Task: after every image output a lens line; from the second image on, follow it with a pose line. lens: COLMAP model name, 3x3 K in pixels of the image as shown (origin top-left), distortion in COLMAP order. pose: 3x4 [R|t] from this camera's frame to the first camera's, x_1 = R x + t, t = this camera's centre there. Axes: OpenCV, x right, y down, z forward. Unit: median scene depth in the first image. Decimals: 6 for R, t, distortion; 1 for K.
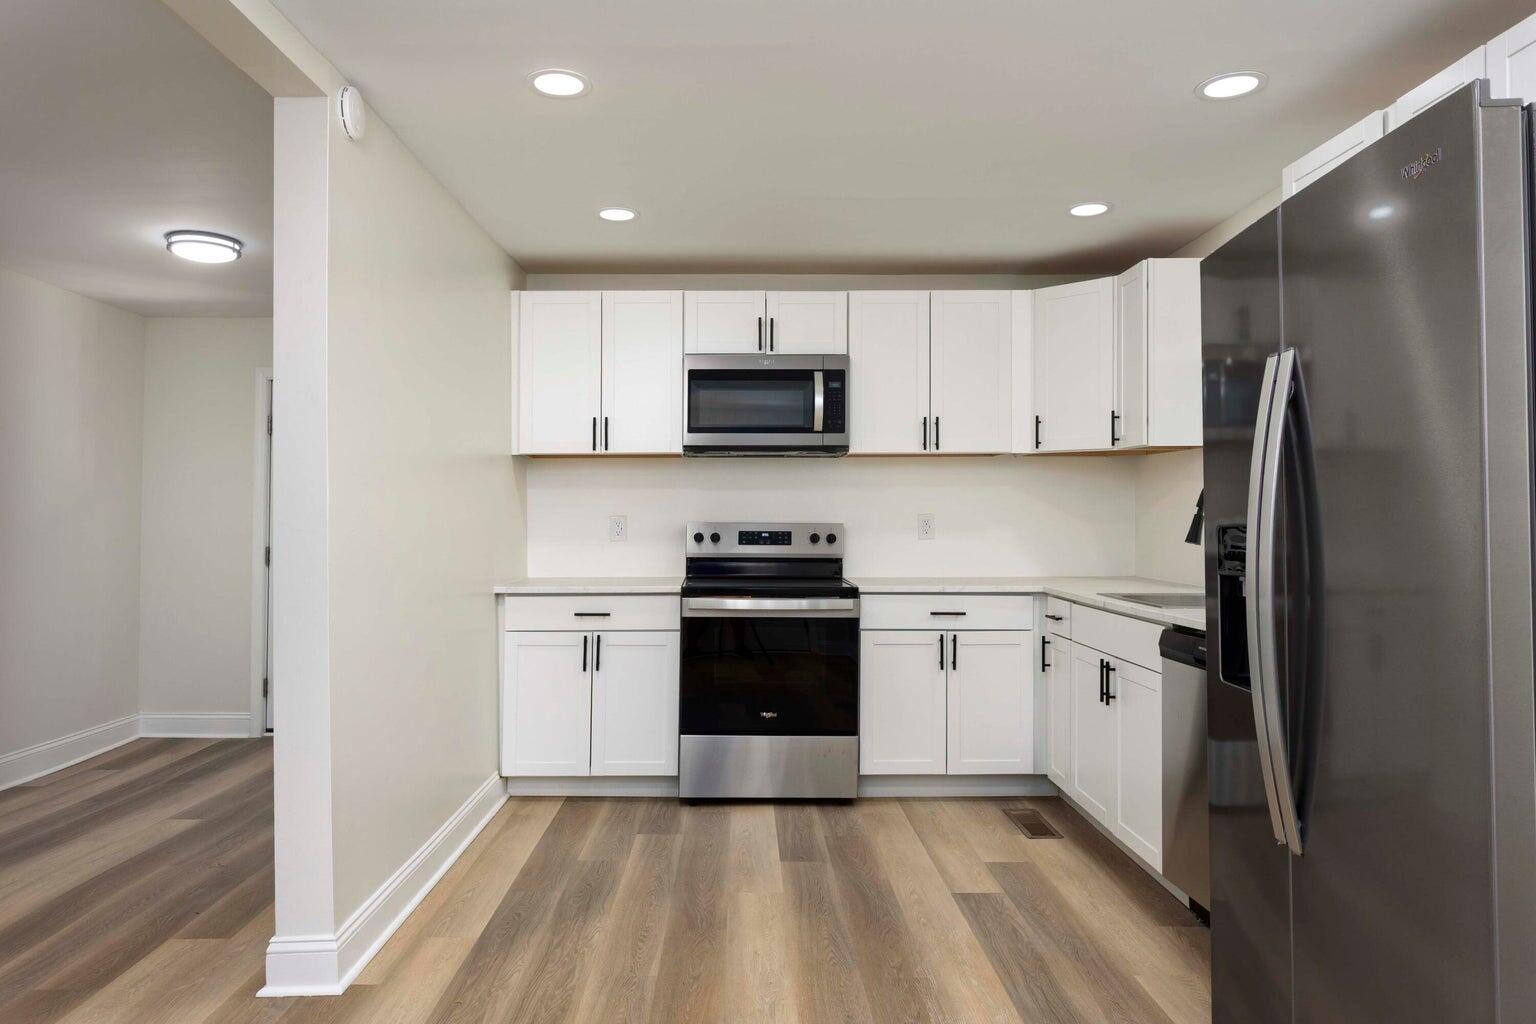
lens RADIAL K [[1020.0, 0, 764.2], [0, 1020.0, 494.1], [0, 0, 1]] dist [-0.002497, -0.000345]
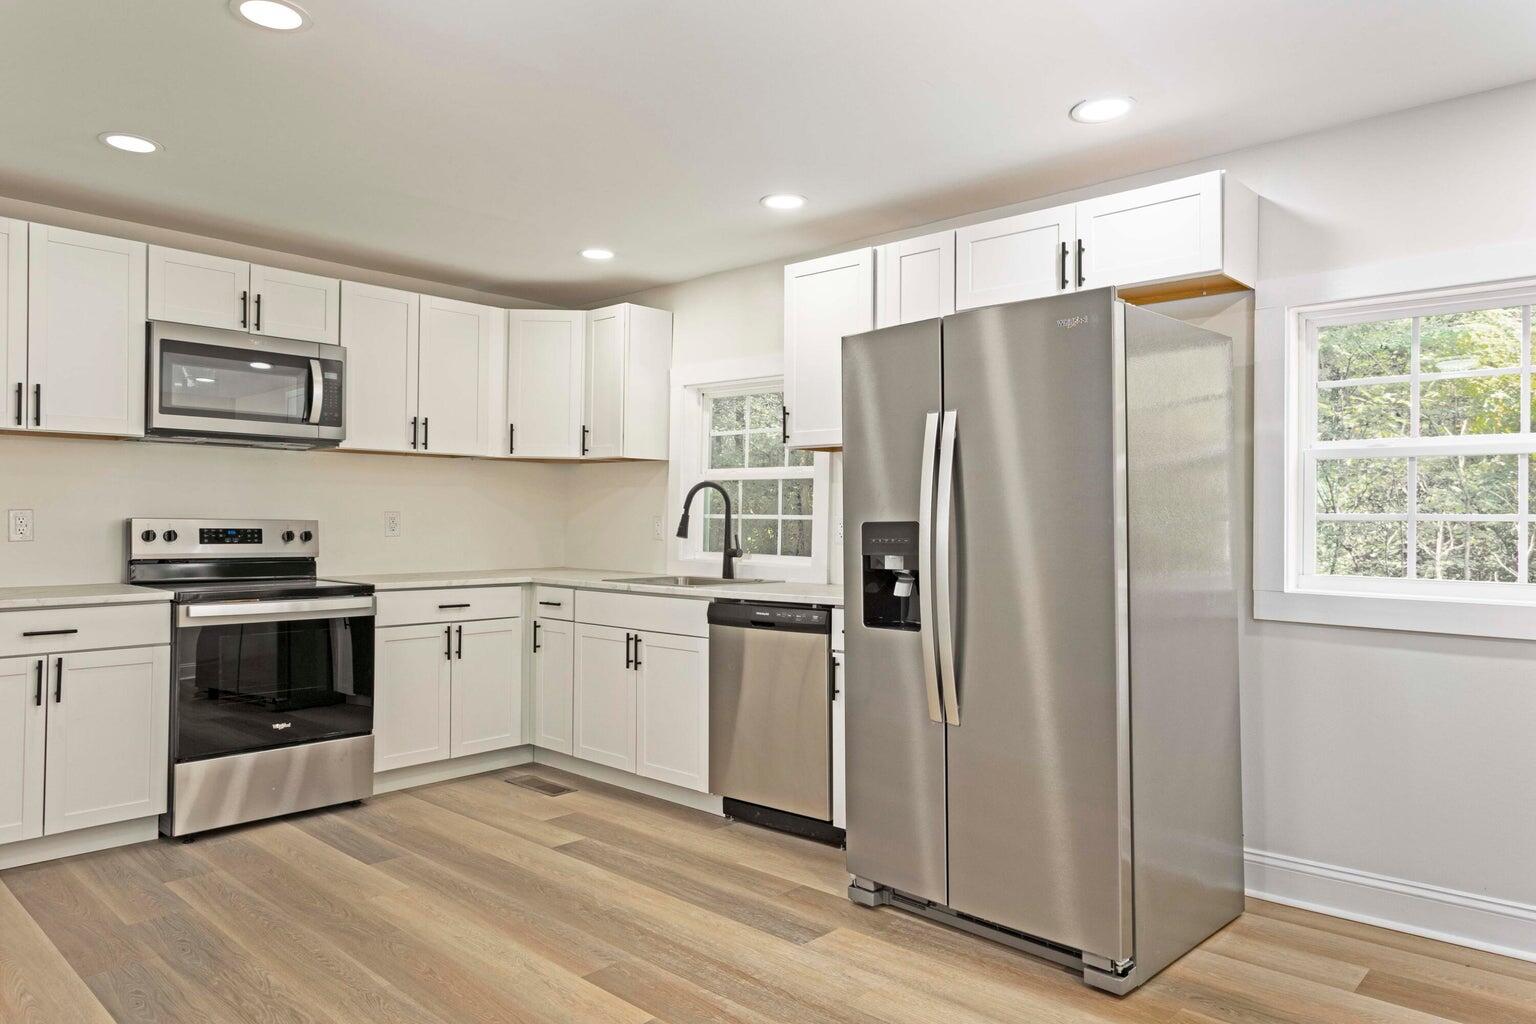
lens RADIAL K [[990.5, 0, 768.0], [0, 990.5, 512.0], [0, 0, 1]] dist [0.004879, 0.002699]
pose [[0.684404, 0.011899, 0.729006, -0.346747], [-0.024548, 0.999676, 0.006729, 0.004855], [-0.728690, -0.022501, 0.684474, 0.063218]]
